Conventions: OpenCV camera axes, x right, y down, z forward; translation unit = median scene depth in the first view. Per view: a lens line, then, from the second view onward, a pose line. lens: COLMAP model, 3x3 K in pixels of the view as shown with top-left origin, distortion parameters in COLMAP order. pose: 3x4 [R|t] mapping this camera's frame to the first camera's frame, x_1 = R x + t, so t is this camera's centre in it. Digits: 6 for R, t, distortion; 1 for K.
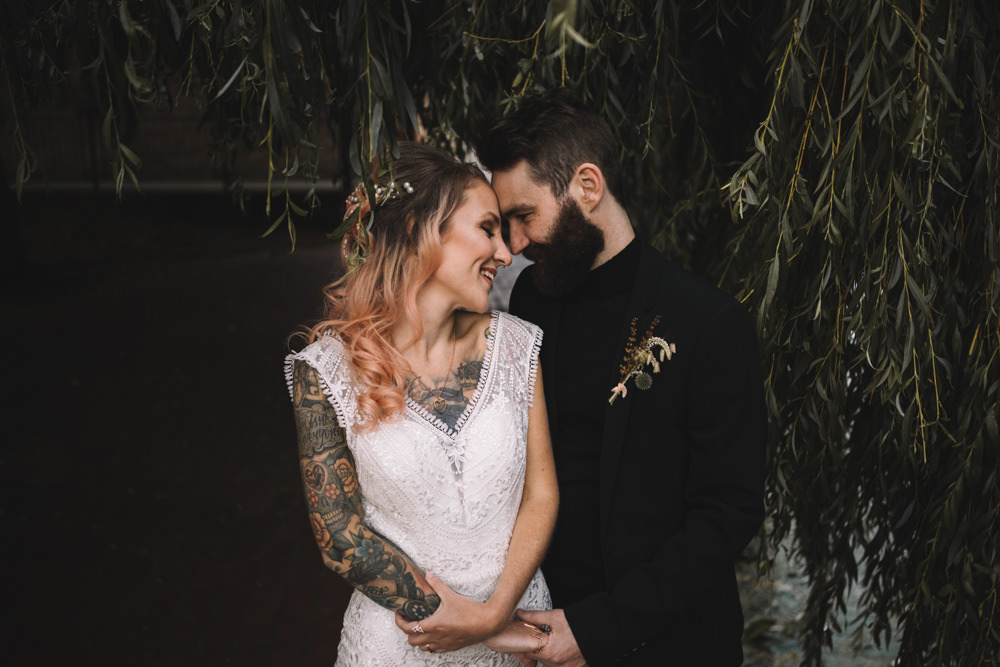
lens RADIAL K [[954.6, 0, 500.0], [0, 954.6, 333.5], [0, 0, 1]] dist [0.018159, 0.014440]
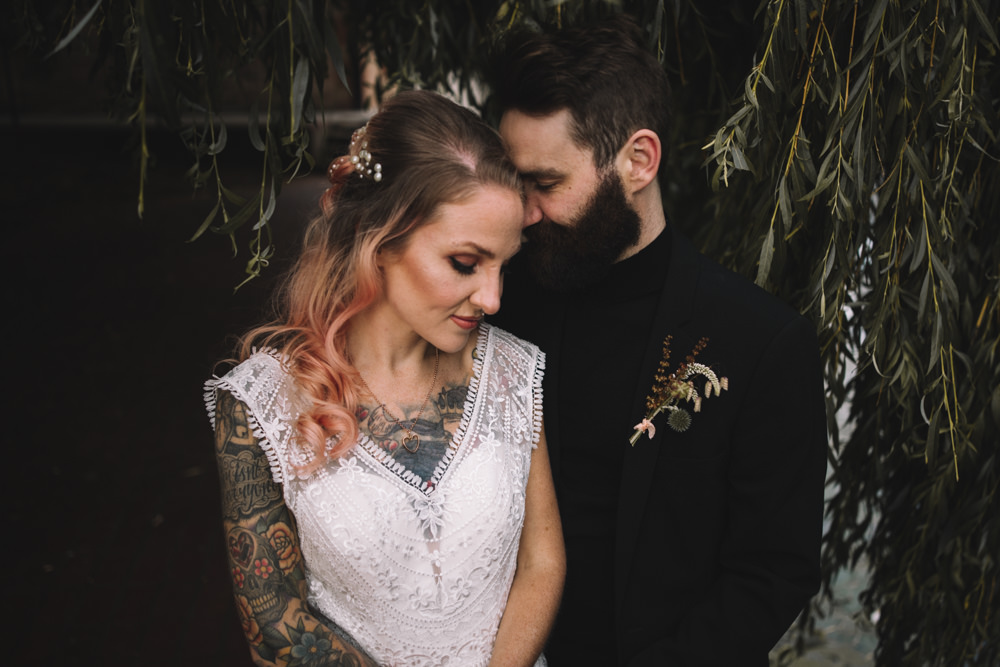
lens RADIAL K [[956.0, 0, 474.9], [0, 956.0, 335.1], [0, 0, 1]] dist [0.003300, 0.002601]
pose [[0.999632, 0.026687, 0.004886, -0.019136], [-0.026893, 0.998467, 0.048381, -0.053393], [-0.003587, -0.048494, 0.998817, 0.255503]]
